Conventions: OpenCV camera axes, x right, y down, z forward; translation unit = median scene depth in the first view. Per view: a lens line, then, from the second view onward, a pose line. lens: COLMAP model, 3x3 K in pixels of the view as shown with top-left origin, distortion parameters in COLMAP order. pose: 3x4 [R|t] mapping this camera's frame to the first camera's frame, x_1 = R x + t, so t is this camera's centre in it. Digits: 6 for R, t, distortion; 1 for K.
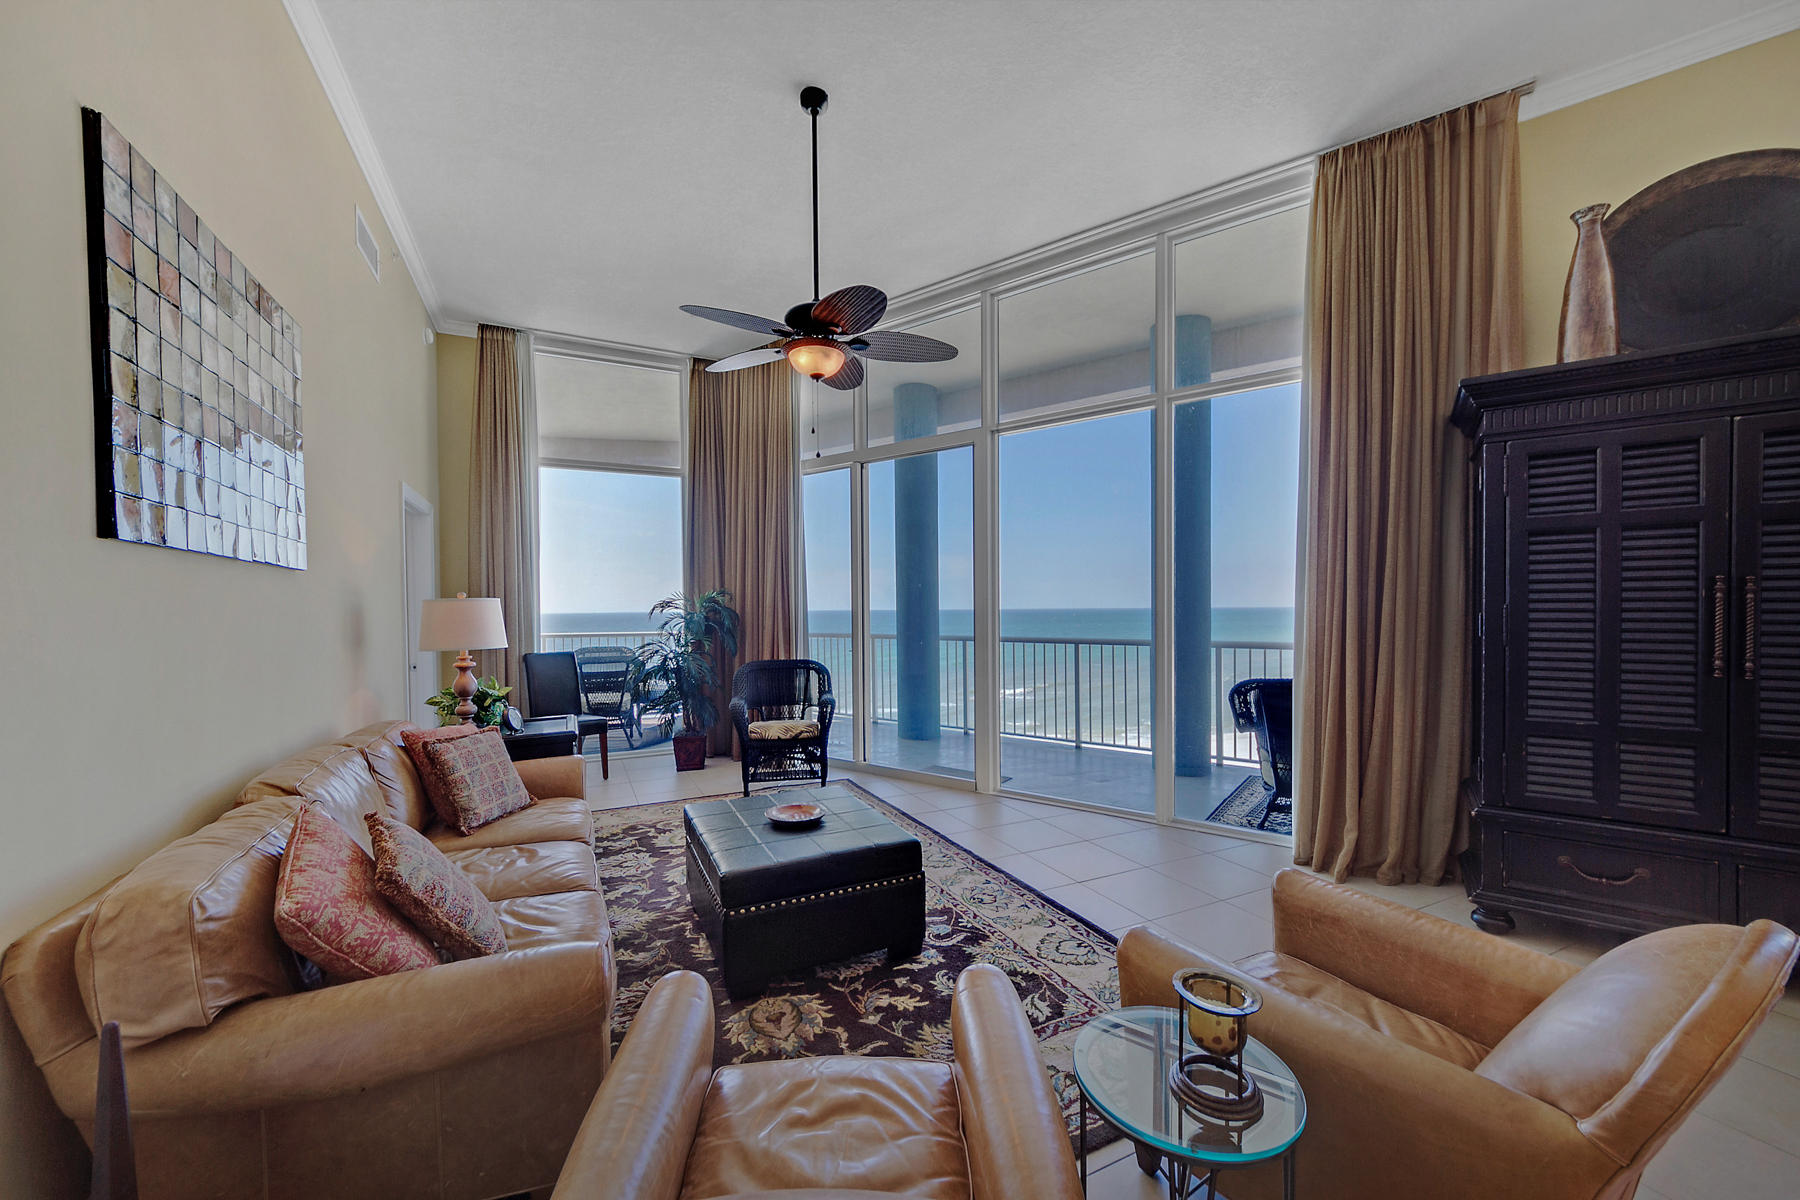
lens RADIAL K [[694.3, 0, 900.0], [0, 694.3, 600.0], [0, 0, 1]] dist [0.001469, -0.000049]
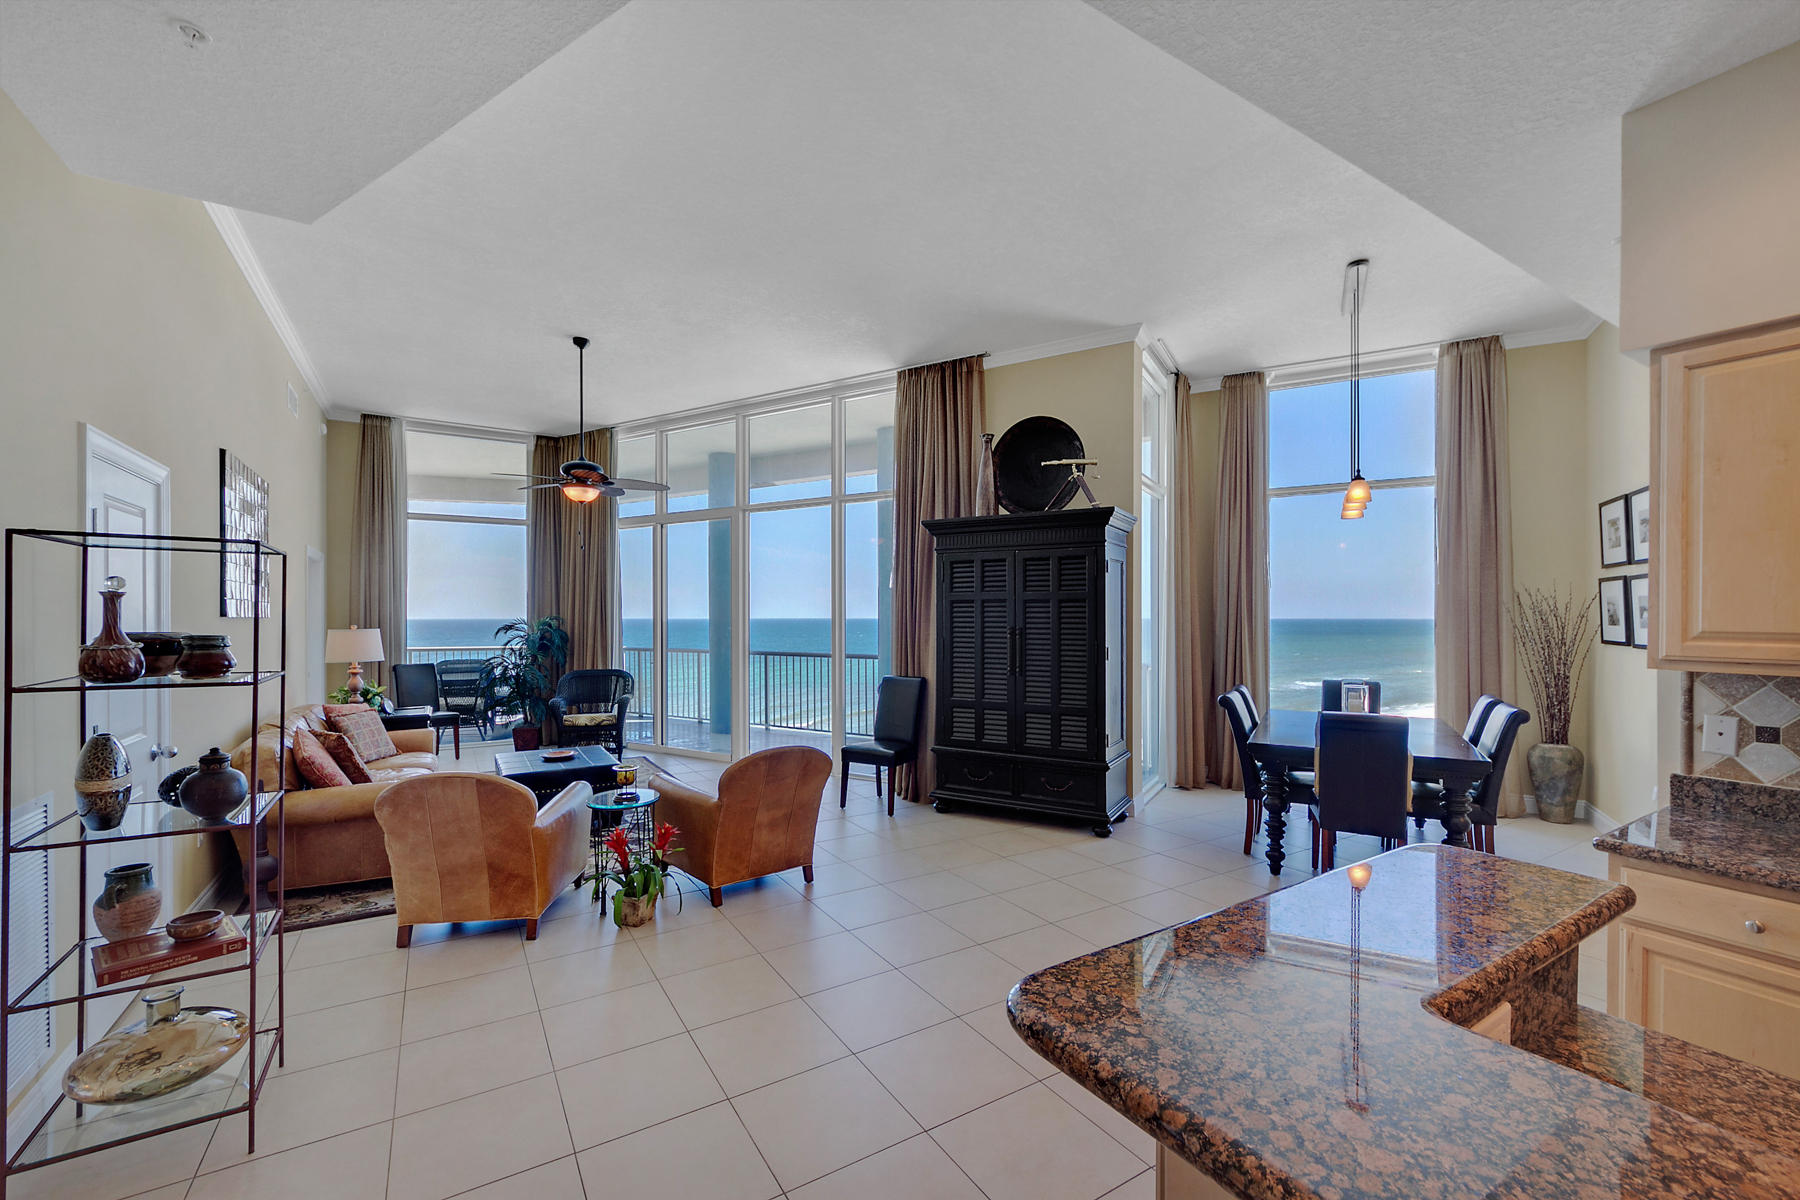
lens RADIAL K [[747.7, 0, 900.0], [0, 747.7, 600.0], [0, 0, 1]] dist [-0.002680, -0.000362]
pose [[0.994416, 0.008829, 0.105166, 0.263647], [-0.007571, 0.999895, -0.012358, -0.035490], [-0.105264, 0.011493, 0.994378, -0.510693]]
